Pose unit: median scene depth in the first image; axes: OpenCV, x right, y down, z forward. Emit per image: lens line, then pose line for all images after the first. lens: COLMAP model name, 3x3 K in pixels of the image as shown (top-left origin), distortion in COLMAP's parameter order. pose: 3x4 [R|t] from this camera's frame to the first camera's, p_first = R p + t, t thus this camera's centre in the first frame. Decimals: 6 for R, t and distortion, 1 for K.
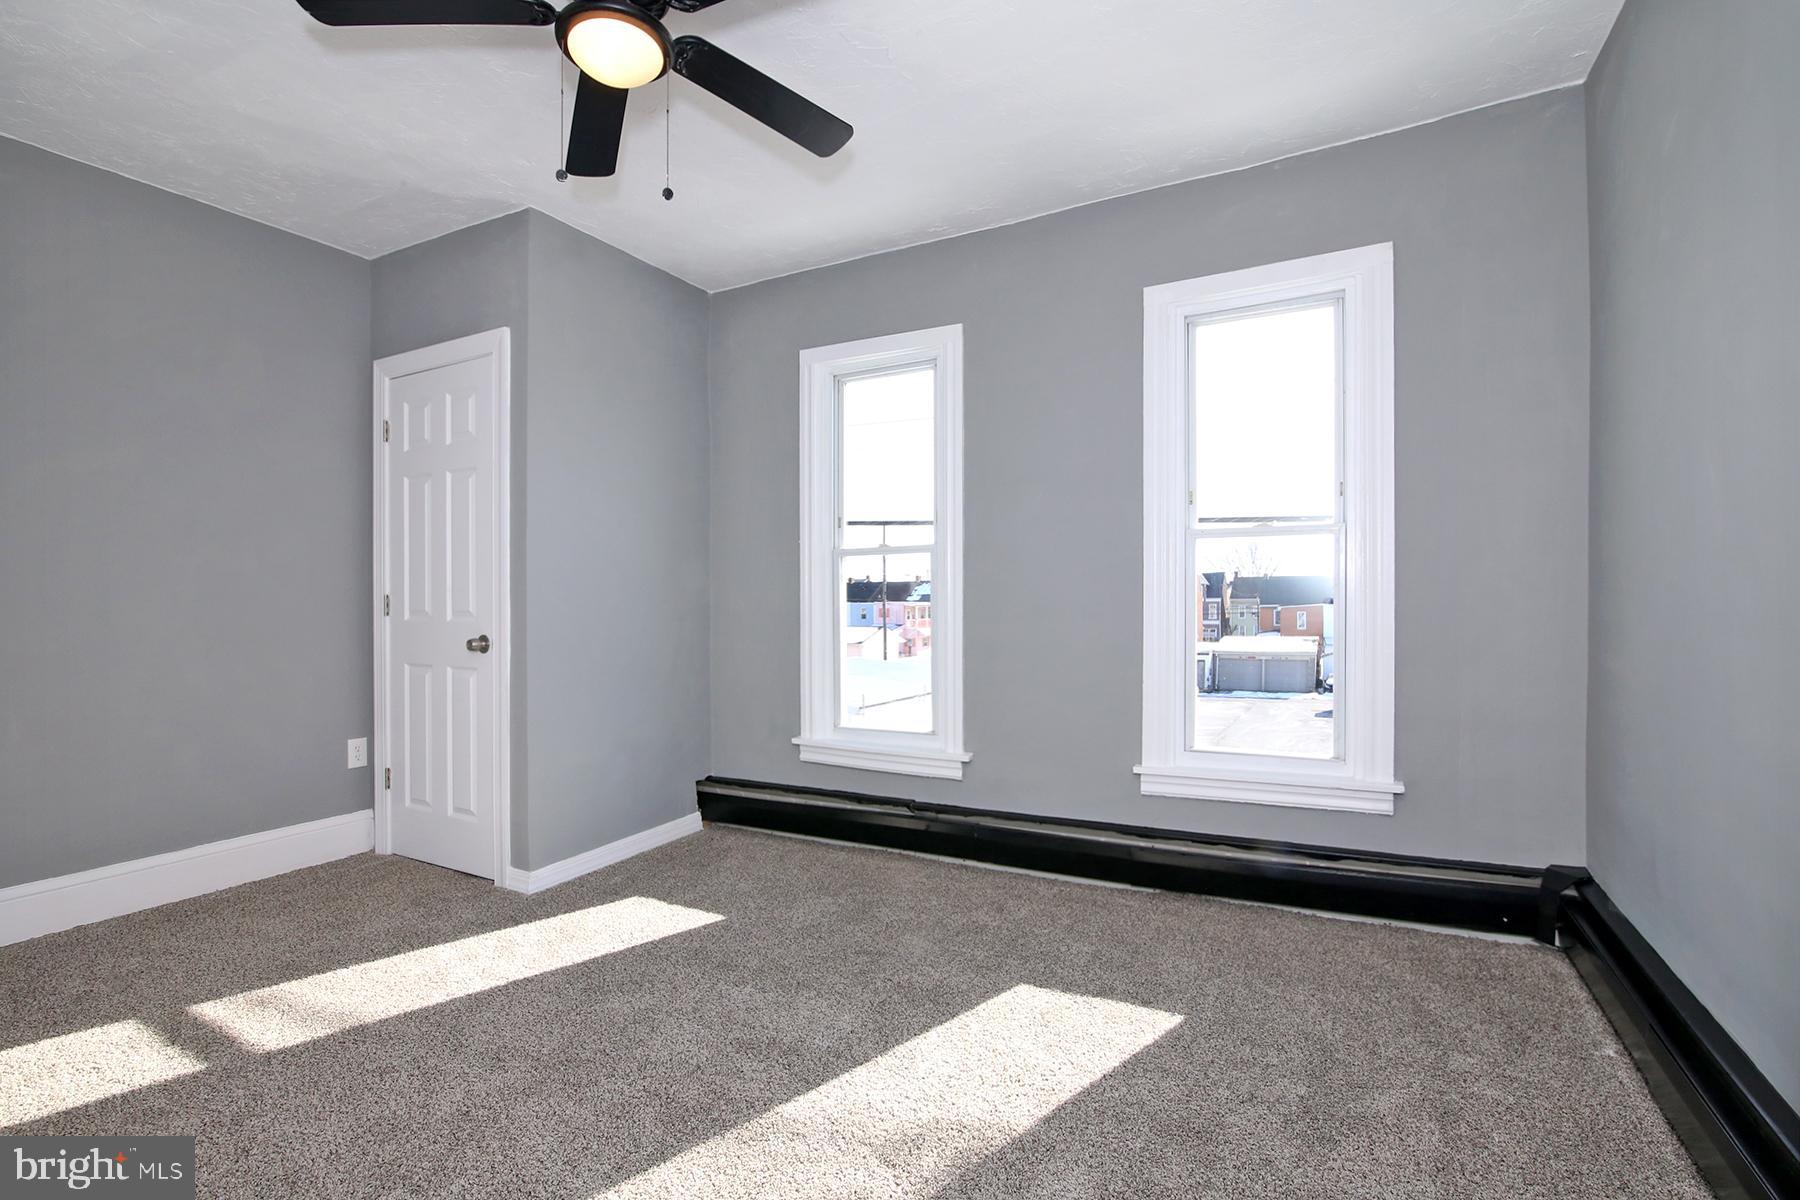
lens RADIAL K [[830.7, 0, 899.7], [0, 830.7, 595.5], [0, 0, 1]] dist [-0.013458, -0.000397]
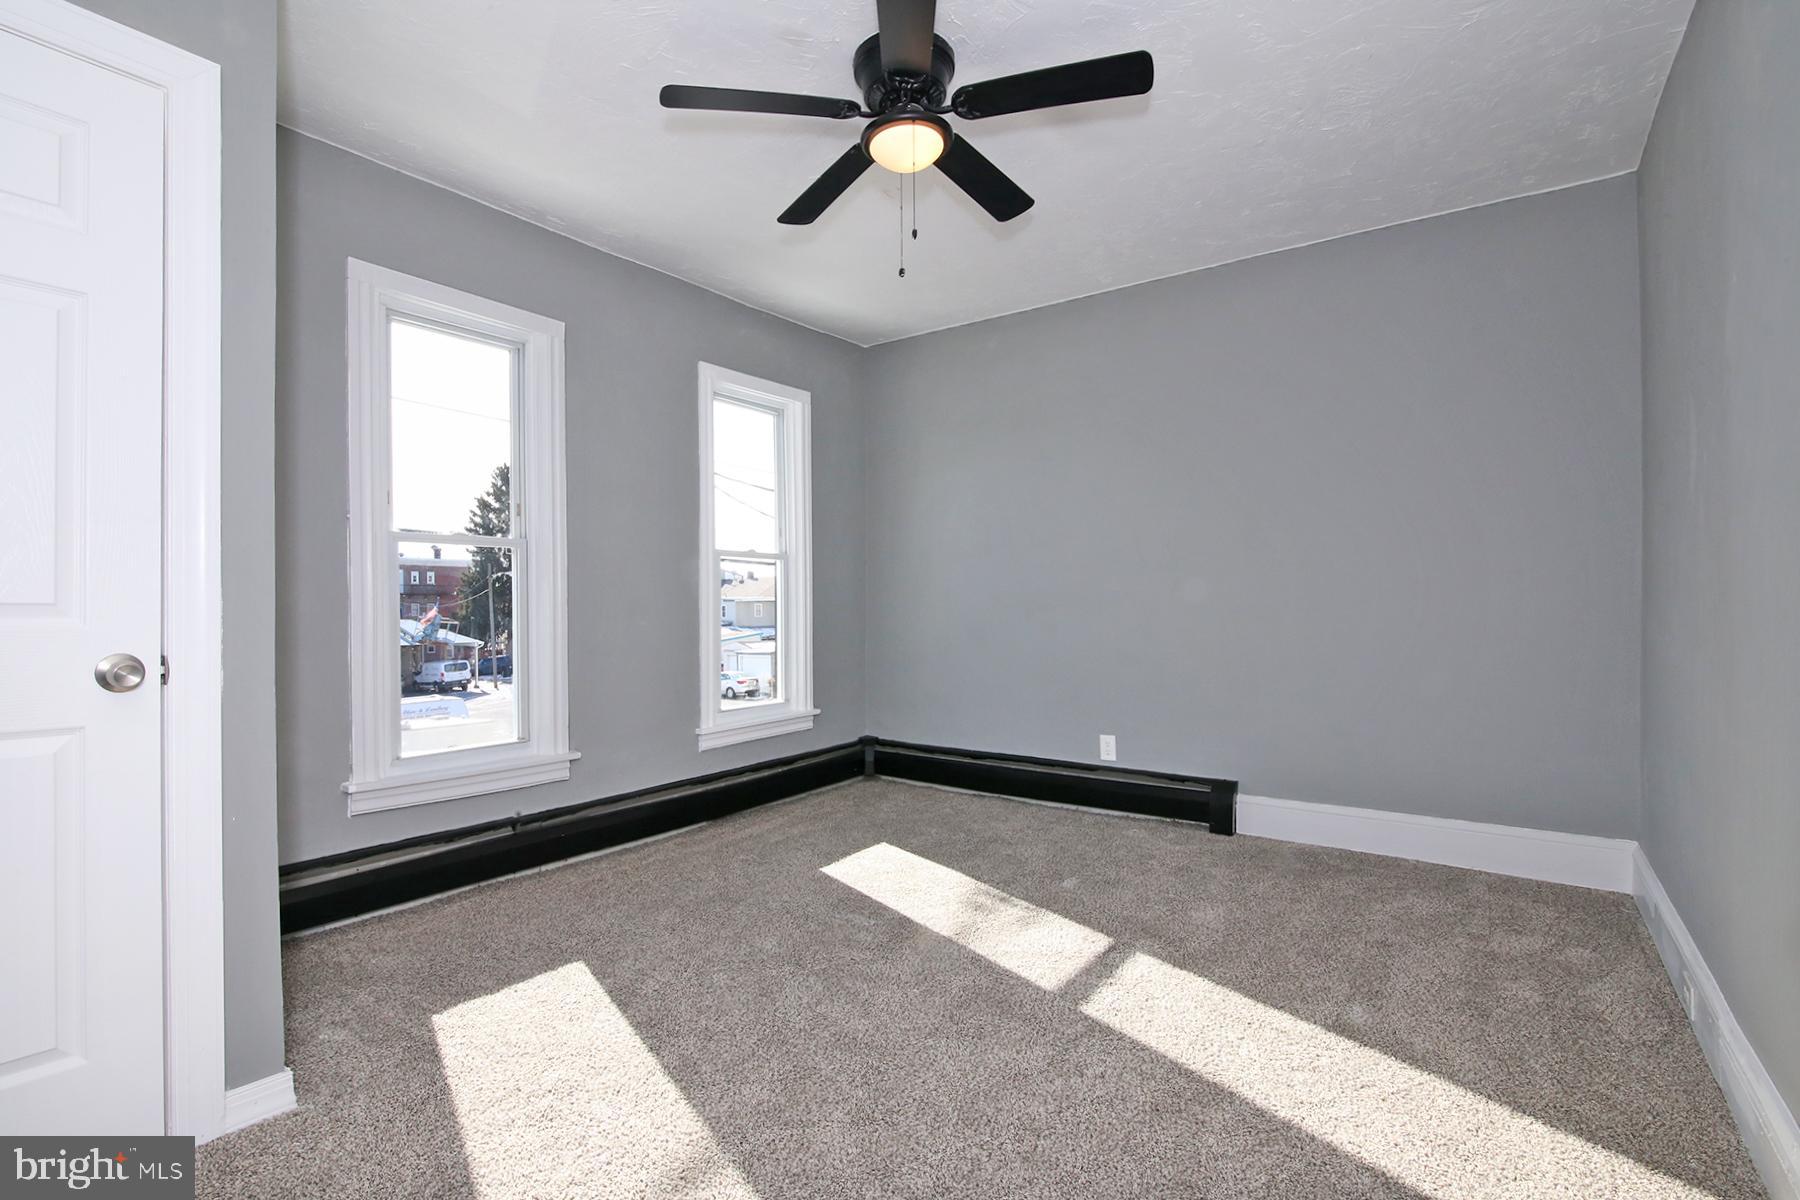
lens RADIAL K [[830.7, 0, 899.9], [0, 830.7, 609.8], [0, 0, 1]] dist [-0.013458, -0.000397]
pose [[0.134323, 0.004251, 0.990928, -0.953097], [-0.001958, 0.999990, -0.004024, 0.022529], [-0.990936, -0.001400, 0.134330, 0.516378]]
